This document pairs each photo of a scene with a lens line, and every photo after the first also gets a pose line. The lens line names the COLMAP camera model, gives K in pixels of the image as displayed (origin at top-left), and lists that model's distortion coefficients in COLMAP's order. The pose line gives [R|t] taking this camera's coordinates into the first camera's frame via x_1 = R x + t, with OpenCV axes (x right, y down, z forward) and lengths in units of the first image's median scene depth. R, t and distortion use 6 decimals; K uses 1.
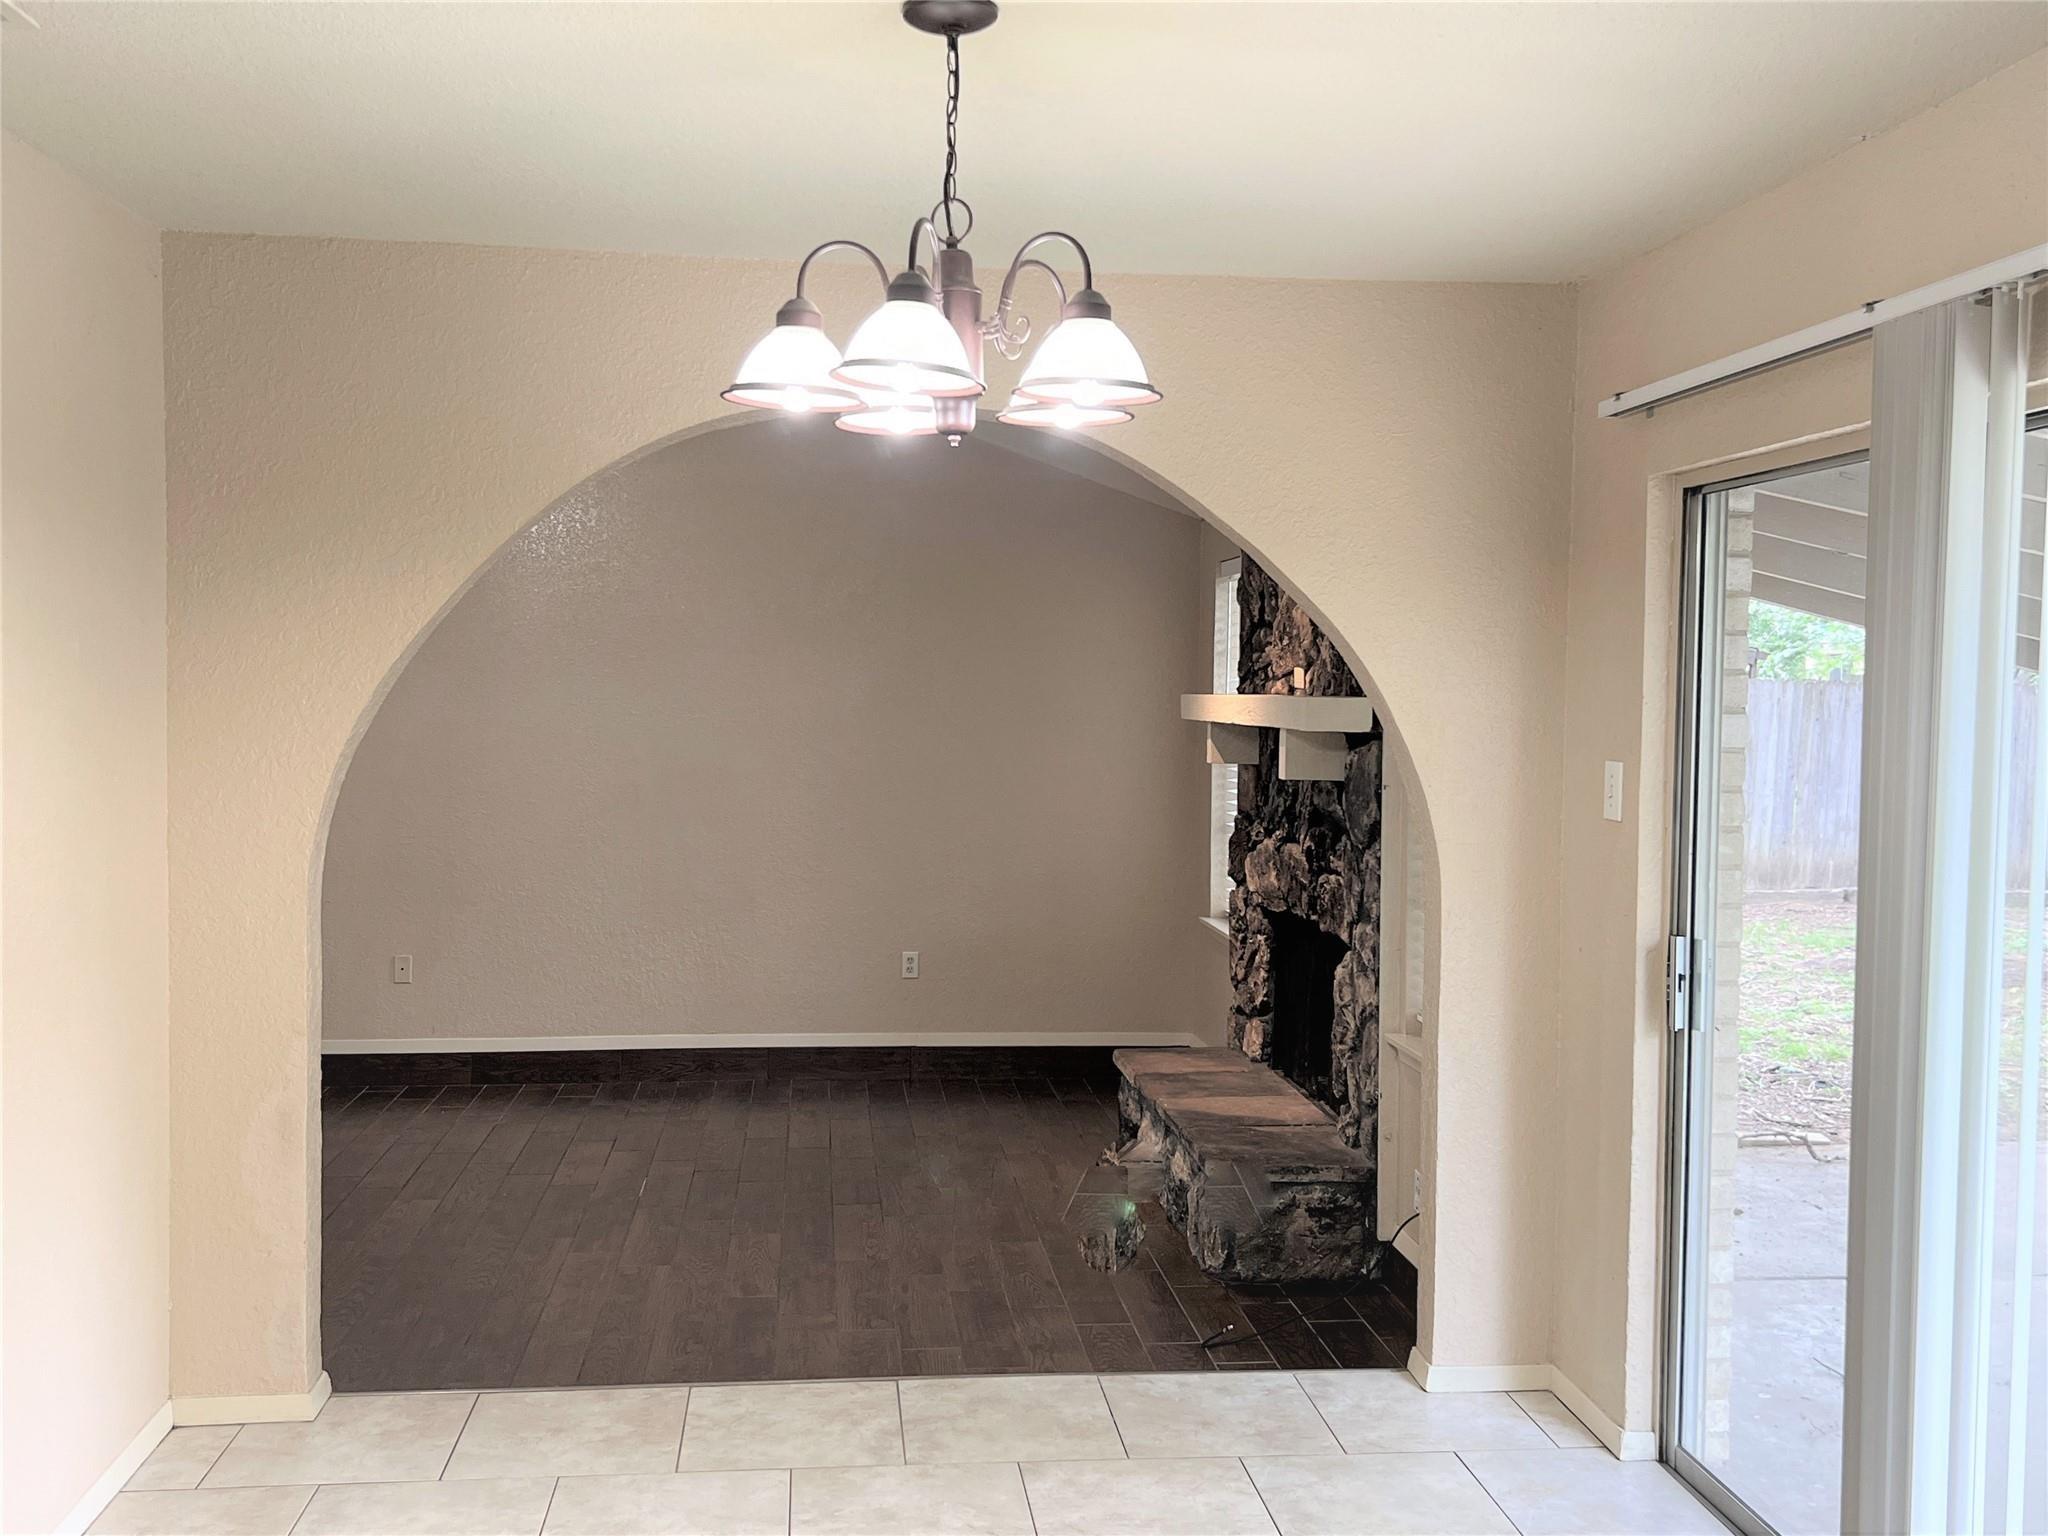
lens RADIAL K [[1902.0, 0, 1023.2], [0, 1902.0, 773.9], [0, 0, 1]] dist [0.044541, -0.040116]
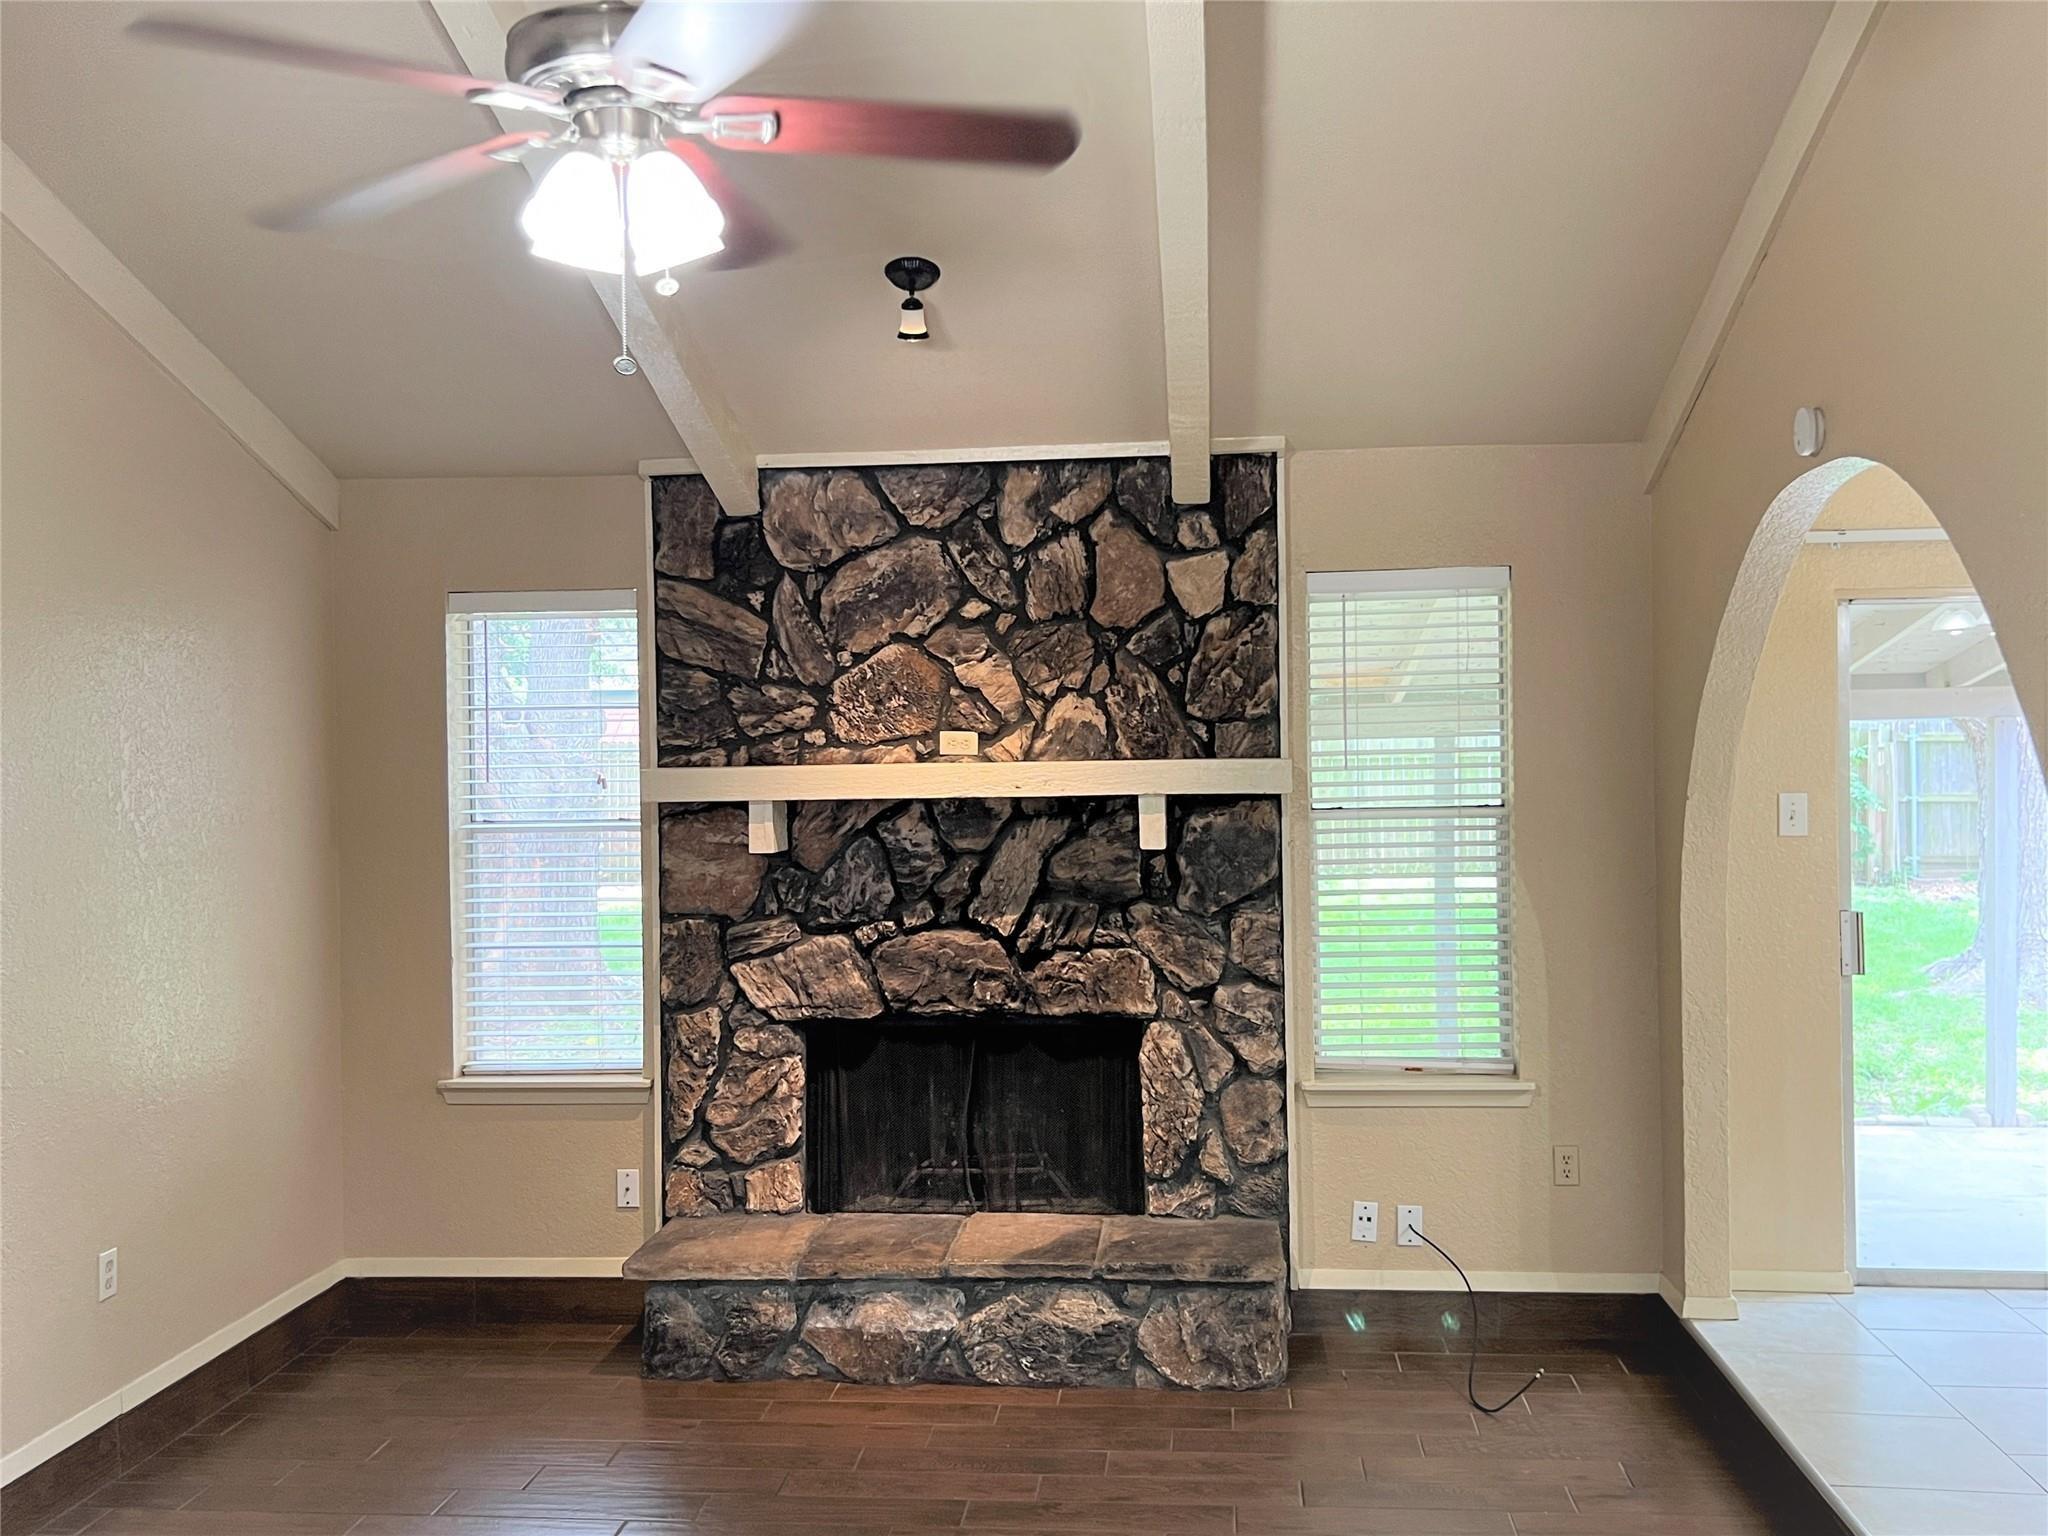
lens RADIAL K [[1902.0, 0, 1023.2], [0, 1902.0, 773.9], [0, 0, 1]] dist [0.044541, -0.040116]
pose [[0.194752, -0.031619, 0.980343, -0.745050], [0.063997, 0.997760, 0.019467, -0.053066], [-0.978762, 0.058948, 0.196340, 0.832222]]
